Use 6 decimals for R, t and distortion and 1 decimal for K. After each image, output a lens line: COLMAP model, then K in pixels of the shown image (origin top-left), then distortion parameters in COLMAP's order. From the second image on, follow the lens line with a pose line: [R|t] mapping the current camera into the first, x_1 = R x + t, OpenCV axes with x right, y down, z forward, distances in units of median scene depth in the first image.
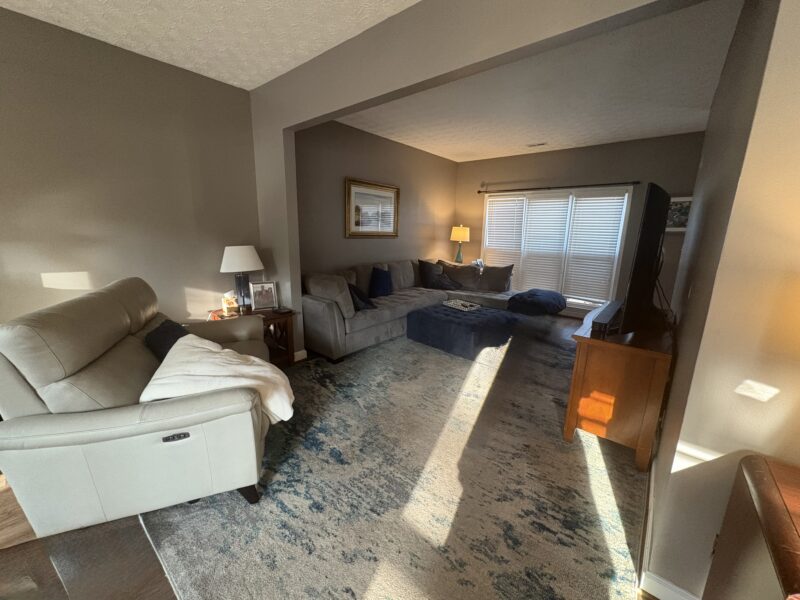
lens RADIAL K [[317.5, 0, 399.2], [0, 317.5, 299.3], [0, 0, 1]] dist [-0.002055, 0.000781]
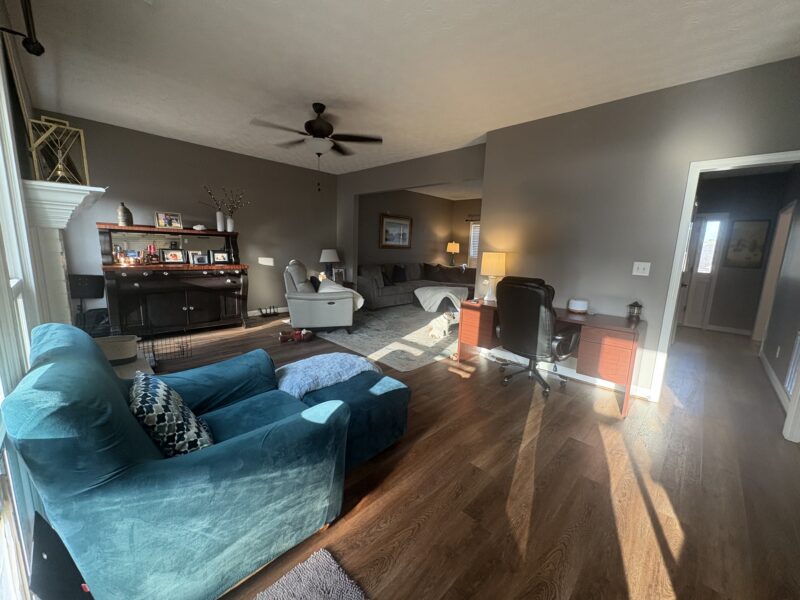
lens RADIAL K [[317.5, 0, 400.3], [0, 317.5, 299.9], [0, 0, 1]] dist [-0.002055, 0.000781]
pose [[0.997122, 0.028438, -0.070273, 0.067707], [-0.031903, 0.998305, -0.048686, 0.157574], [0.068770, 0.050788, 0.996339, -0.647608]]
